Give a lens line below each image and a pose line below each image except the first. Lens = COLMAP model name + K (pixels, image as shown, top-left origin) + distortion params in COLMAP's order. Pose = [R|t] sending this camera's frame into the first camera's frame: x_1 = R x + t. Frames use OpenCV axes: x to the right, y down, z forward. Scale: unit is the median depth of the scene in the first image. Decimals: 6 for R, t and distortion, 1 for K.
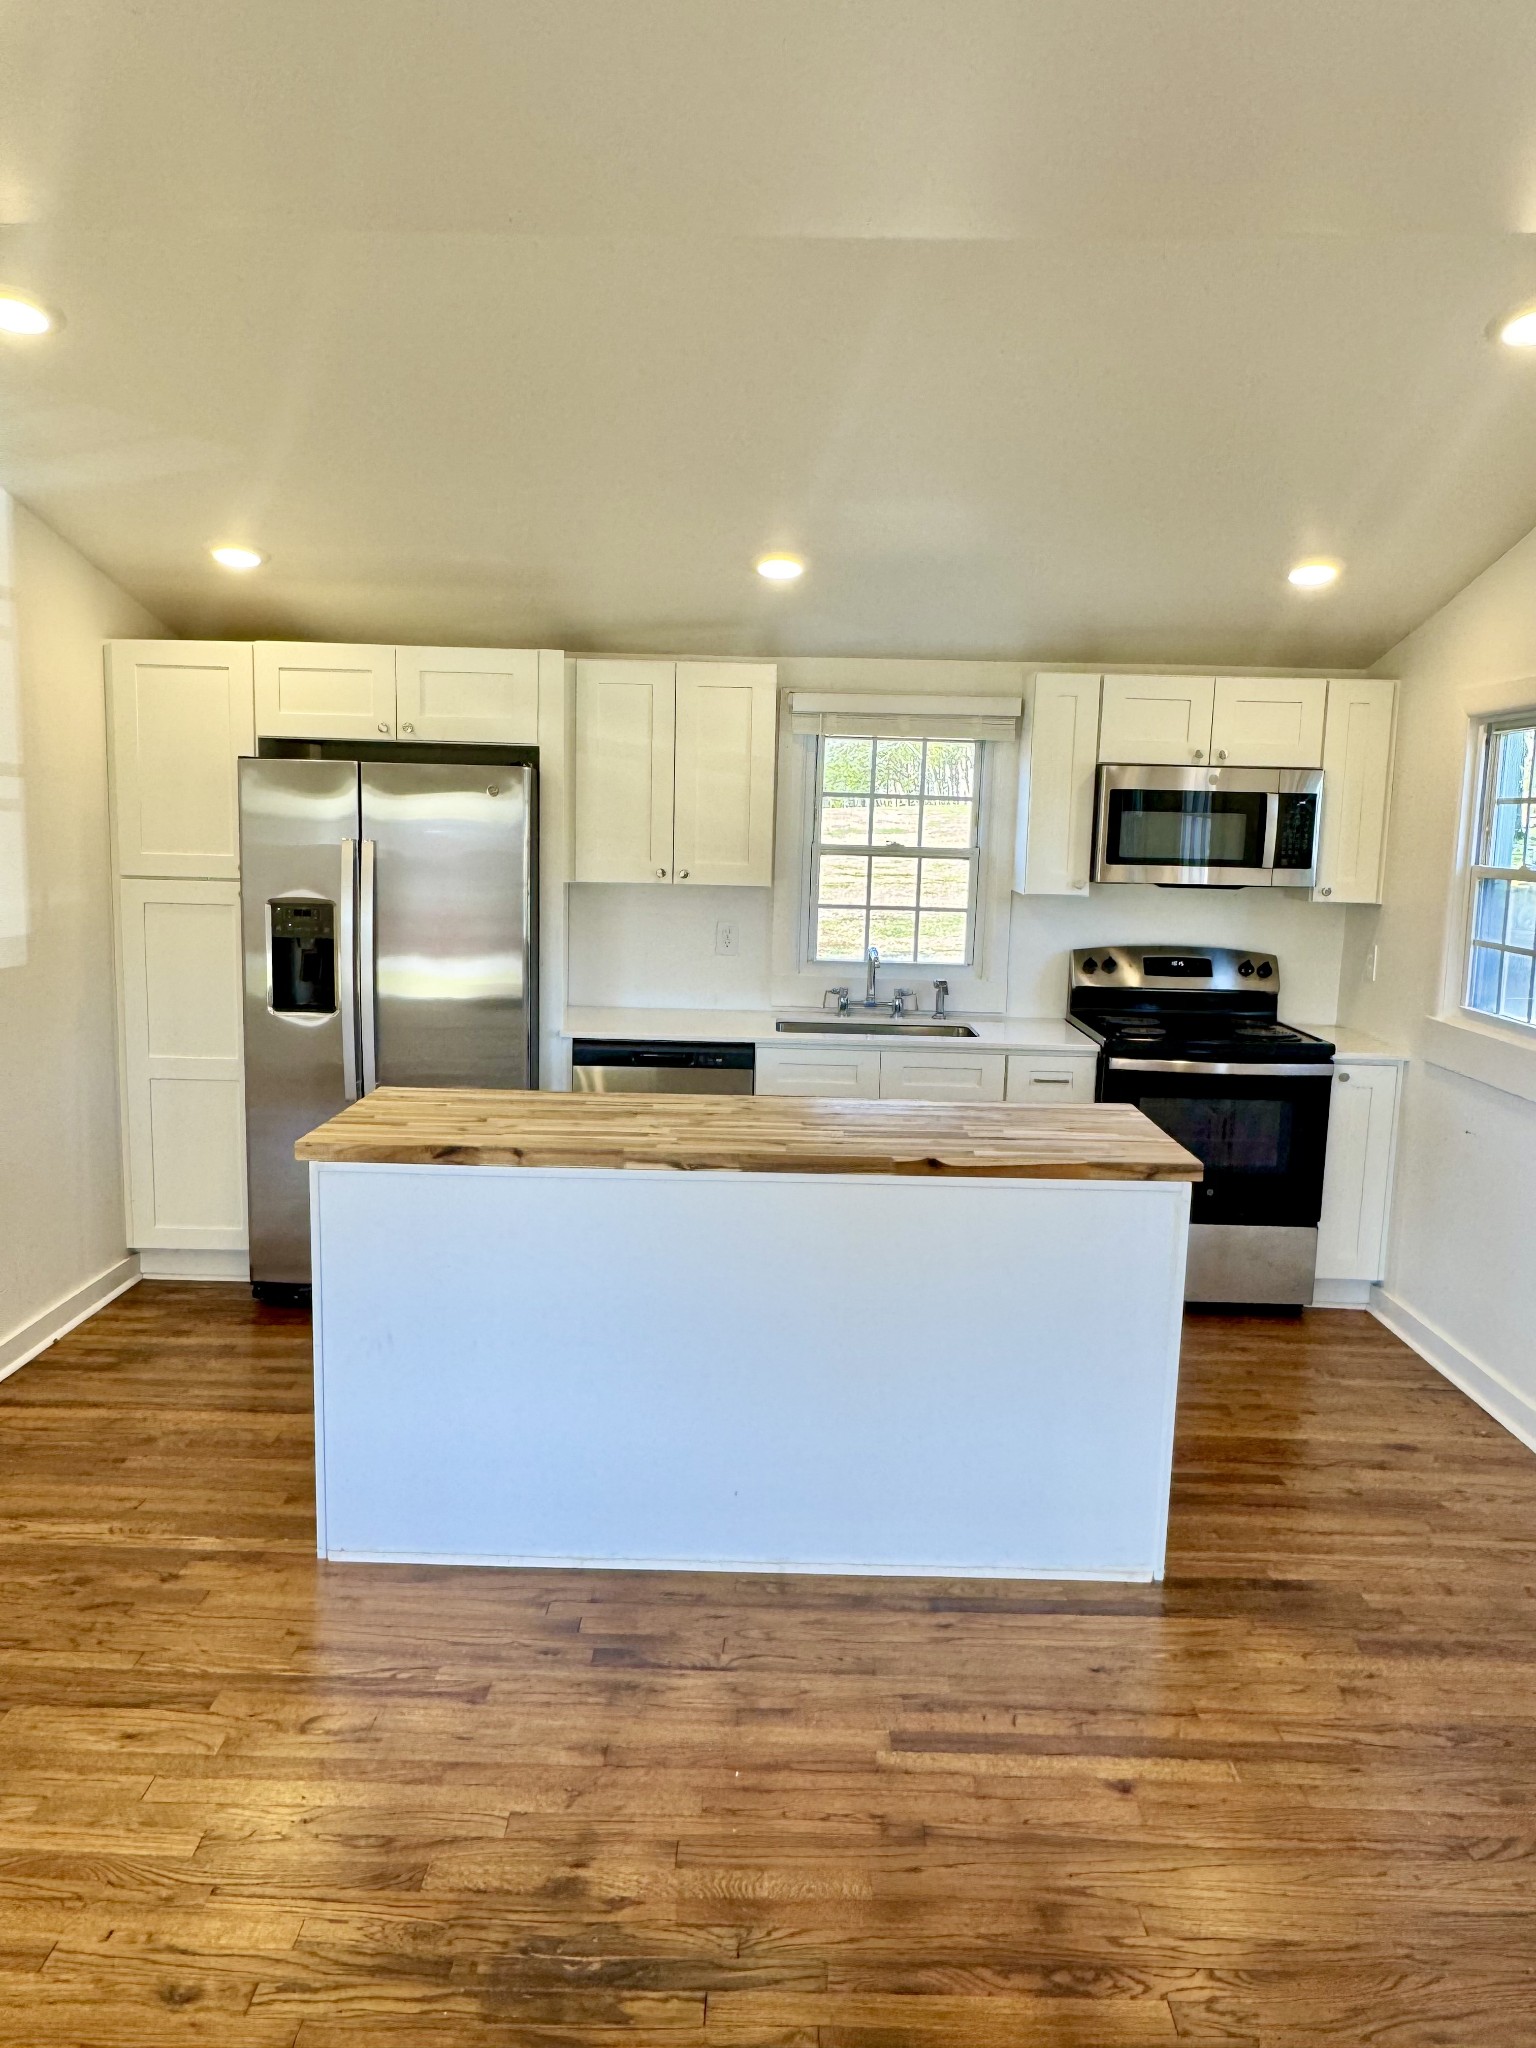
lens RADIAL K [[1451.4, 0, 765.7], [0, 1451.4, 1029.3], [0, 0, 1]] dist [0.001845, -0.000600]
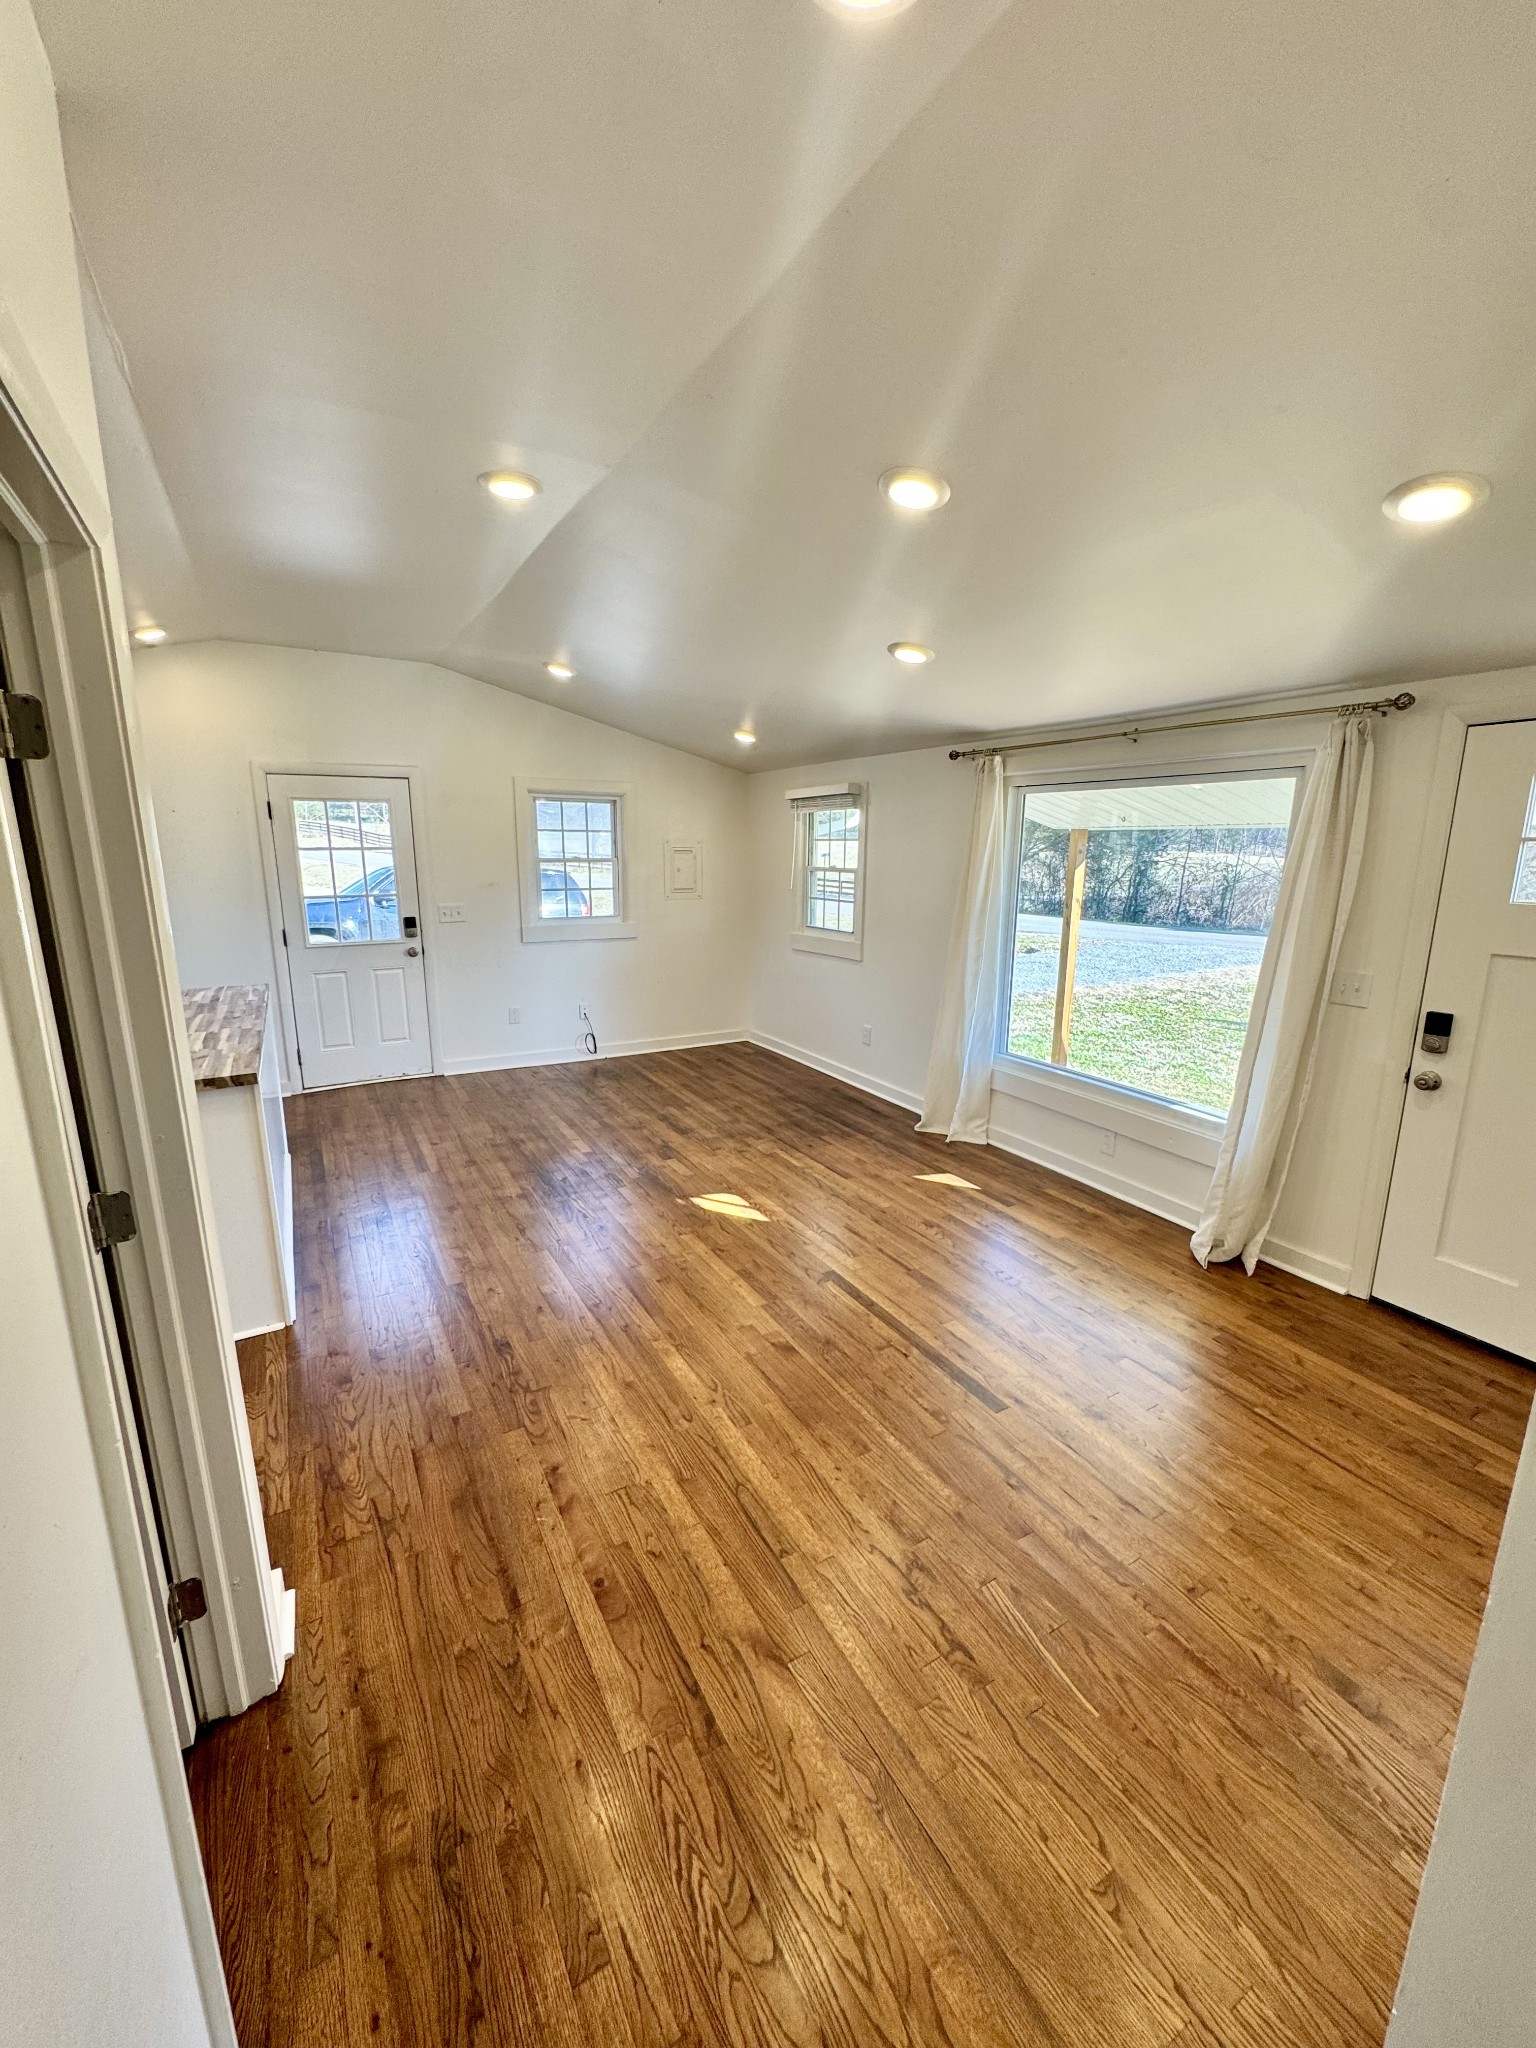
lens RADIAL K [[809.7, 0, 776.2], [0, 809.7, 1019.4], [0, 0, 1]] dist [-0.002212, -0.000828]
pose [[-0.518524, -0.216722, 0.827142, -1.787910], [0.093984, 0.947040, 0.307055, -0.267480], [-0.849882, 0.236953, -0.470695, 1.249883]]
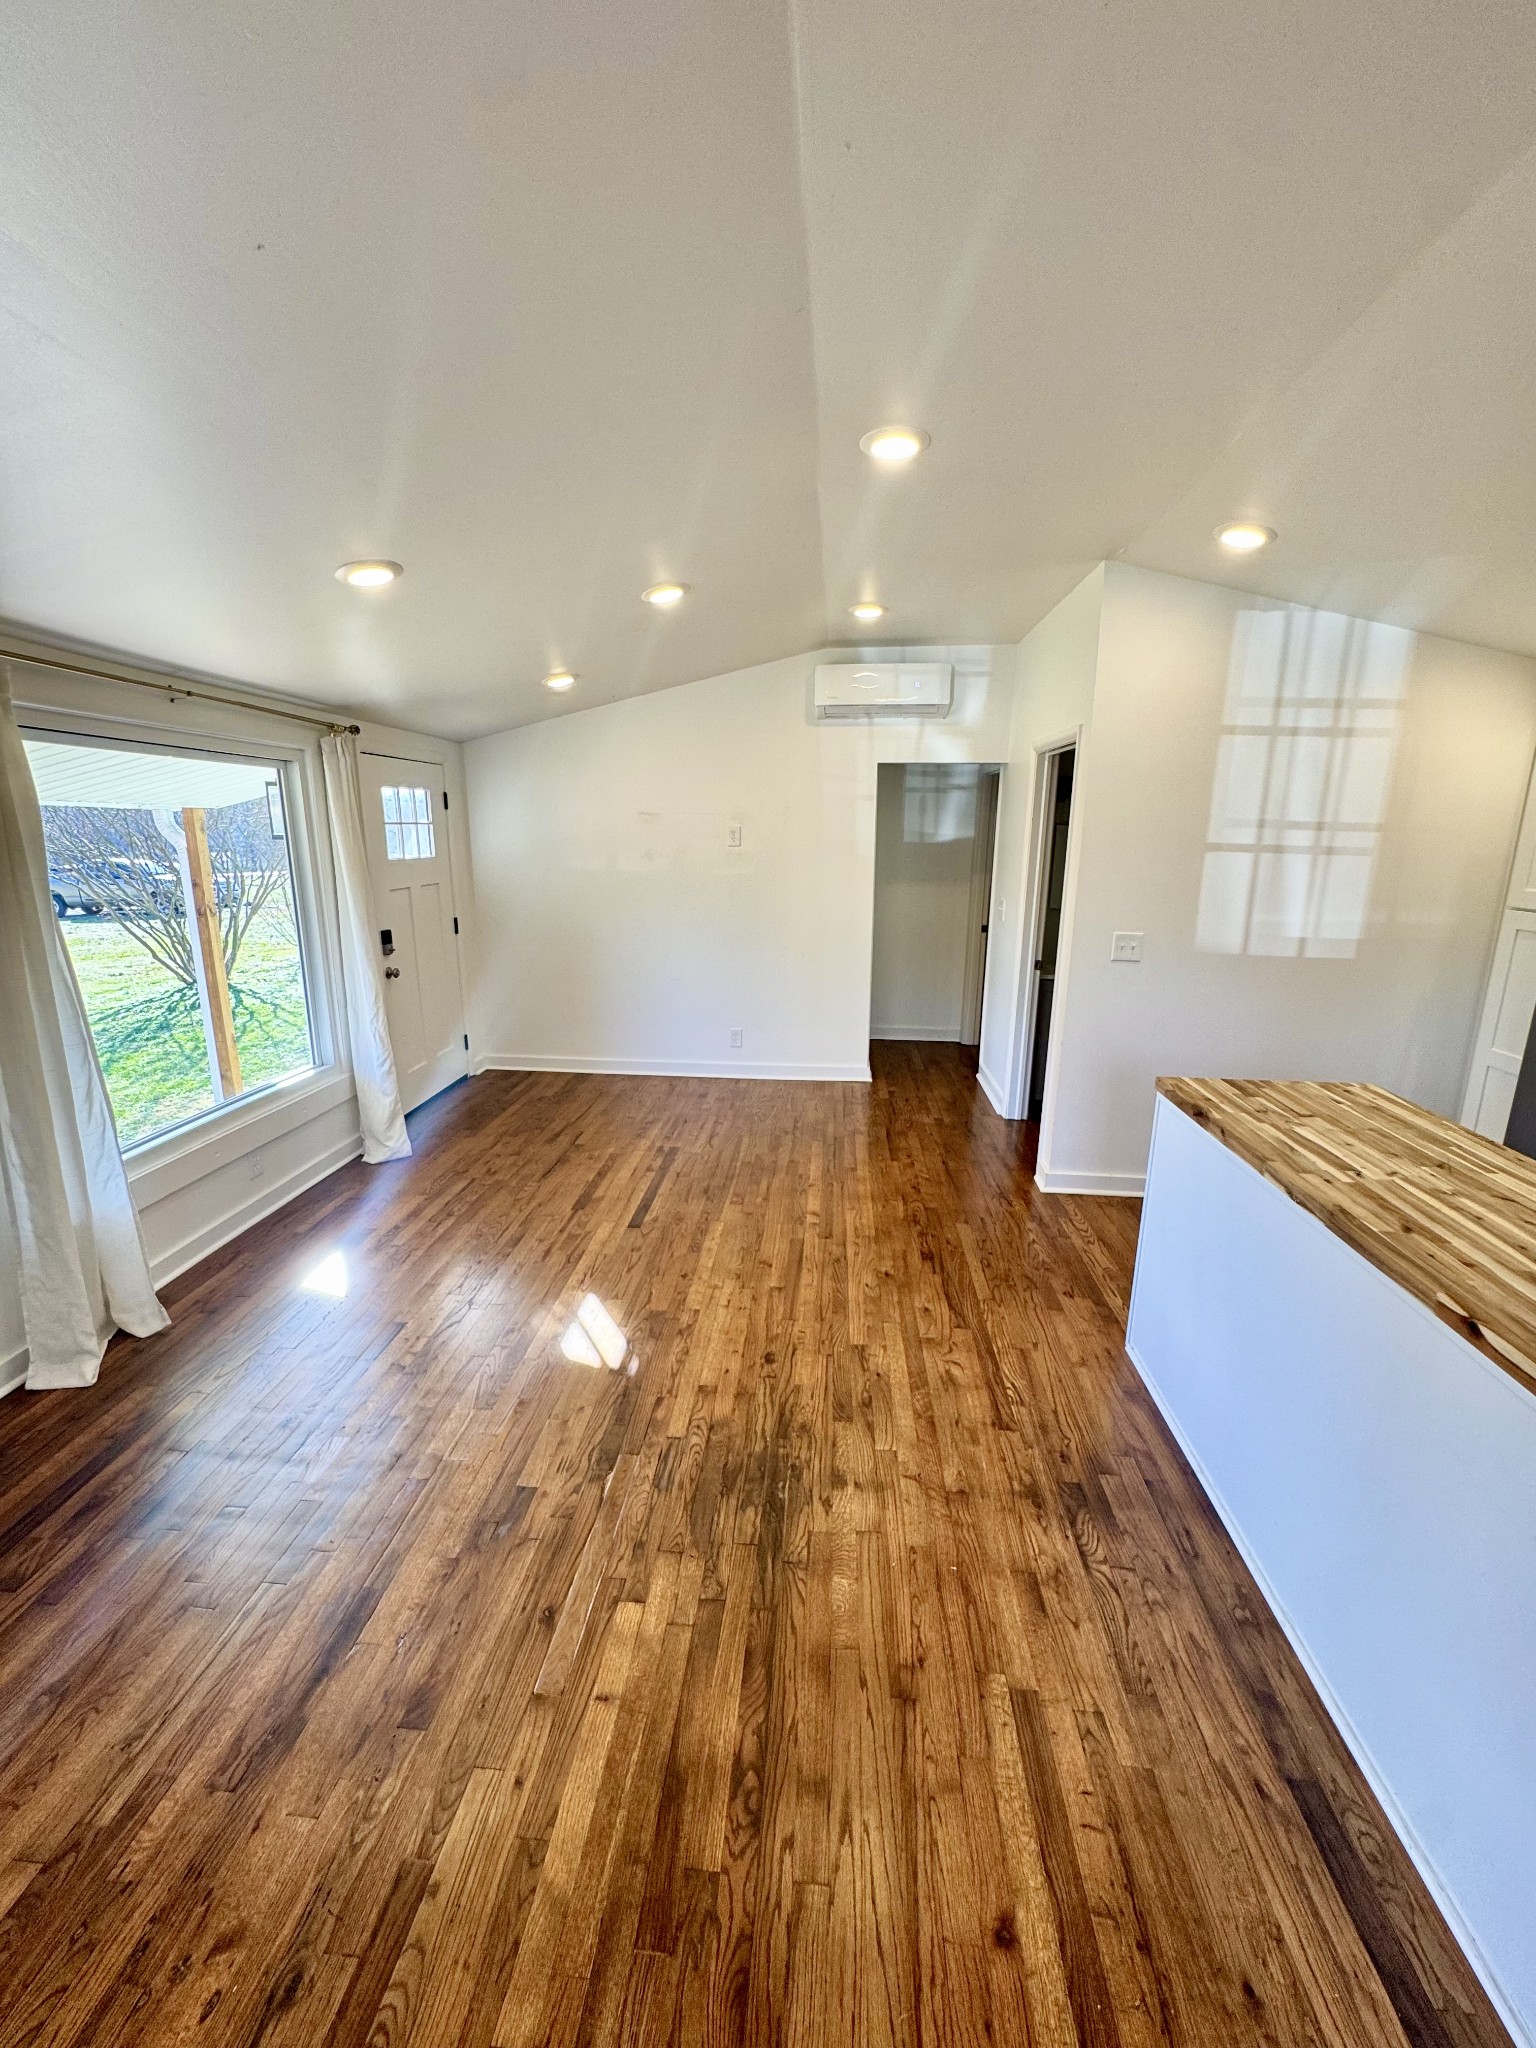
lens RADIAL K [[809.7, 0, 765.8], [0, 809.7, 1021.5], [0, 0, 1]] dist [-0.002212, -0.000828]
pose [[-0.079737, 0.194019, -0.977752, 0.699518], [-0.143127, 0.968483, 0.203852, -0.123917], [0.986487, 0.156197, -0.049454, 0.862556]]
